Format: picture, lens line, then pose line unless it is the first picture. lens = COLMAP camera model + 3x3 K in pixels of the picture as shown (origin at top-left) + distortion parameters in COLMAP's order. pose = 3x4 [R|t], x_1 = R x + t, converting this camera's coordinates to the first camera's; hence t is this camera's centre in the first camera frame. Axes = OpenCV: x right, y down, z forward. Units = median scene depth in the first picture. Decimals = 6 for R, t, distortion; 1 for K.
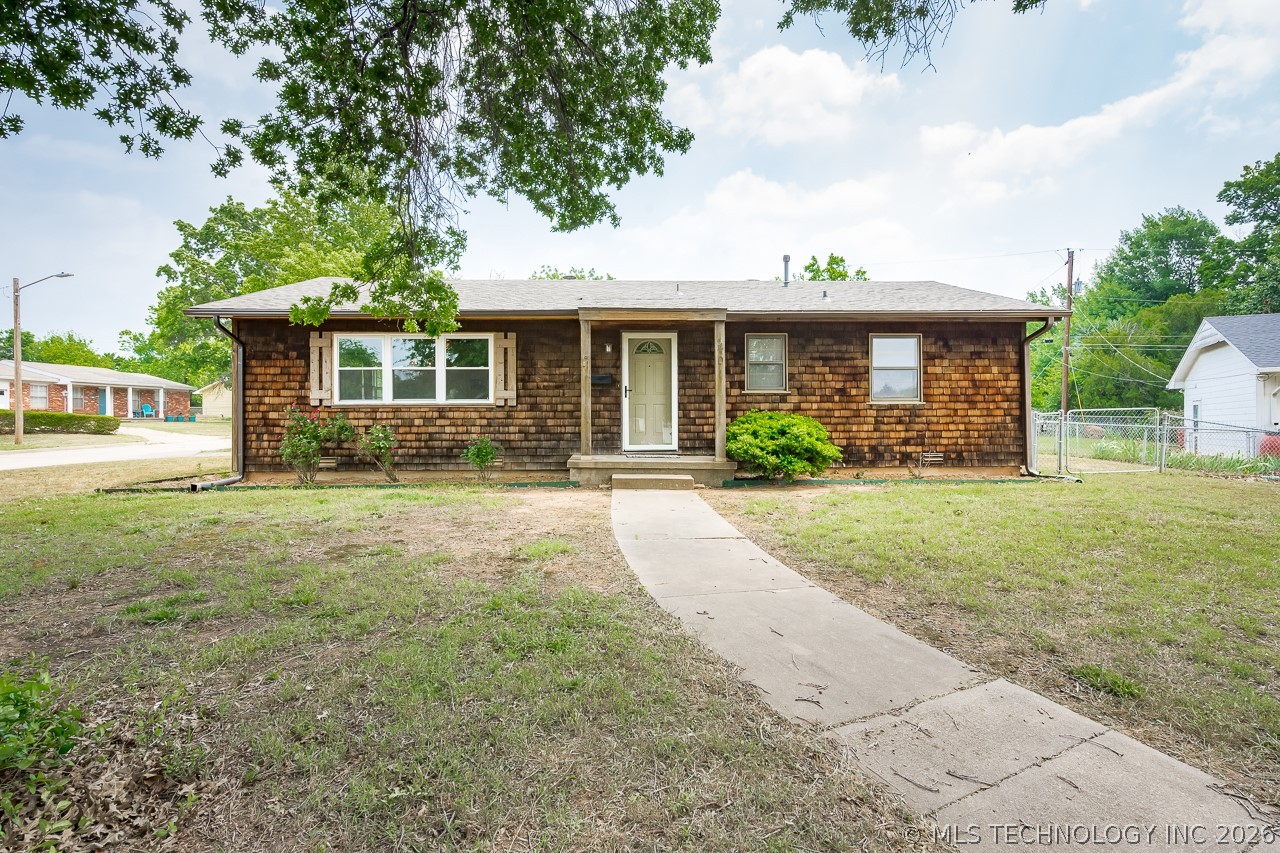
lens RADIAL K [[606.4, 0, 641.0], [0, 606.4, 427.5], [0, 0, 1]] dist [0.001698, -0.001217]
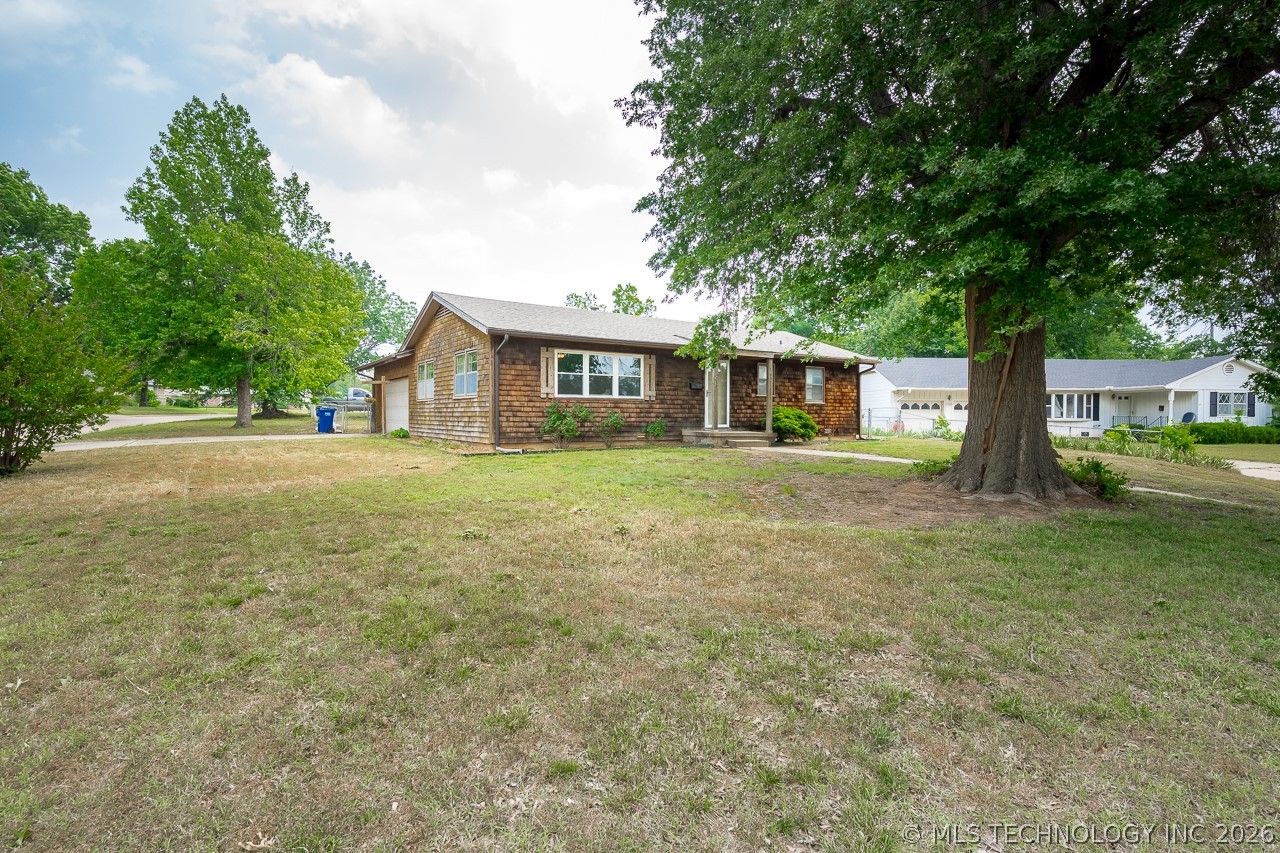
lens RADIAL K [[606.4, 0, 638.4], [0, 606.4, 424.3], [0, 0, 1]] dist [0.001698, -0.001217]
pose [[0.852681, -0.000441, 0.522432, -1.090730], [-0.002999, 0.999979, 0.005739, 0.018512], [-0.522424, -0.006461, 0.852662, -0.359692]]
